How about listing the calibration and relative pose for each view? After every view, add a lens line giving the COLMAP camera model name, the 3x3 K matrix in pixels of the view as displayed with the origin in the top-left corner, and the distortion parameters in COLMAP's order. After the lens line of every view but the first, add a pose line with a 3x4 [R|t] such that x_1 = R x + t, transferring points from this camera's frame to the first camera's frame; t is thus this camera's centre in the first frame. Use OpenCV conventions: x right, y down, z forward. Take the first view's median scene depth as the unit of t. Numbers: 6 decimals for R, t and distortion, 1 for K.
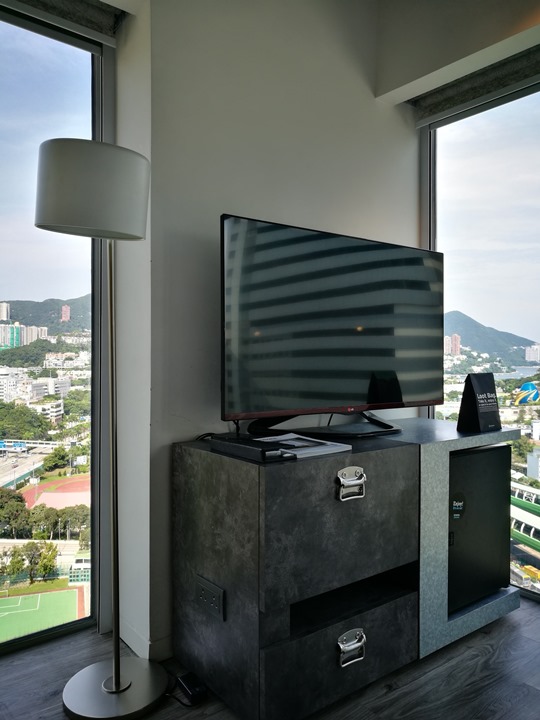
lens RADIAL K [[569.0, 0, 265.5], [0, 569.0, 365.4], [0, 0, 1]] dist [0.007006, -0.007001]
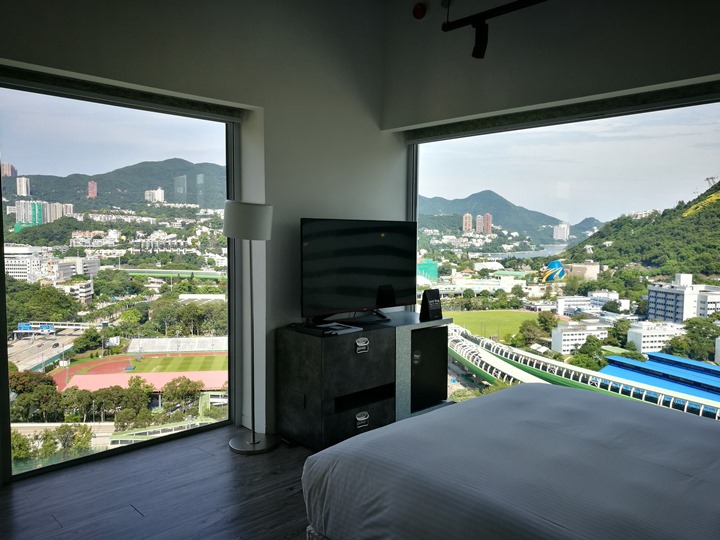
lens RADIAL K [[569.0, 0, 362.1], [0, 569.0, 265.3], [0, 0, 1]] dist [0.007006, -0.007001]
pose [[0.994420, -0.002637, 0.105462, -0.052309], [-0.001391, 0.999273, 0.038103, -0.120710], [-0.105486, -0.038037, 0.993693, -0.760759]]
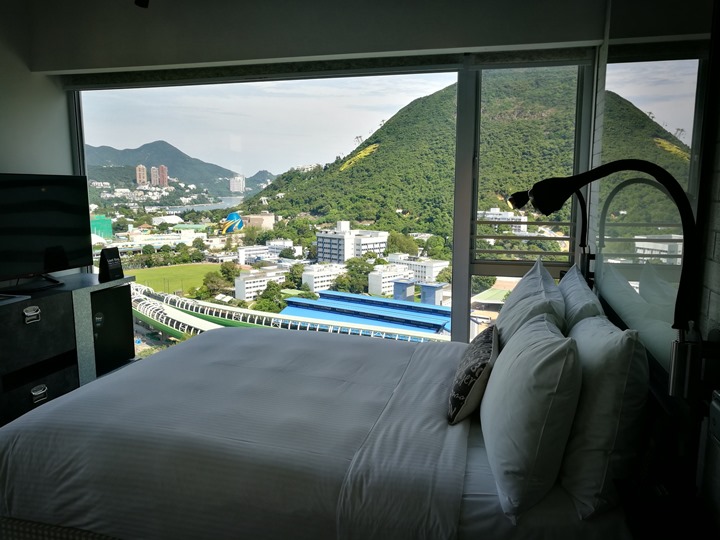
lens RADIAL K [[569.0, 0, 366.1], [0, 569.0, 269.0], [0, 0, 1]] dist [0.007006, -0.007001]
pose [[0.790083, -0.090821, 0.606234, -0.079250], [0.013518, 0.991305, 0.130891, -0.129122], [-0.612850, -0.095220, 0.784441, -0.831818]]
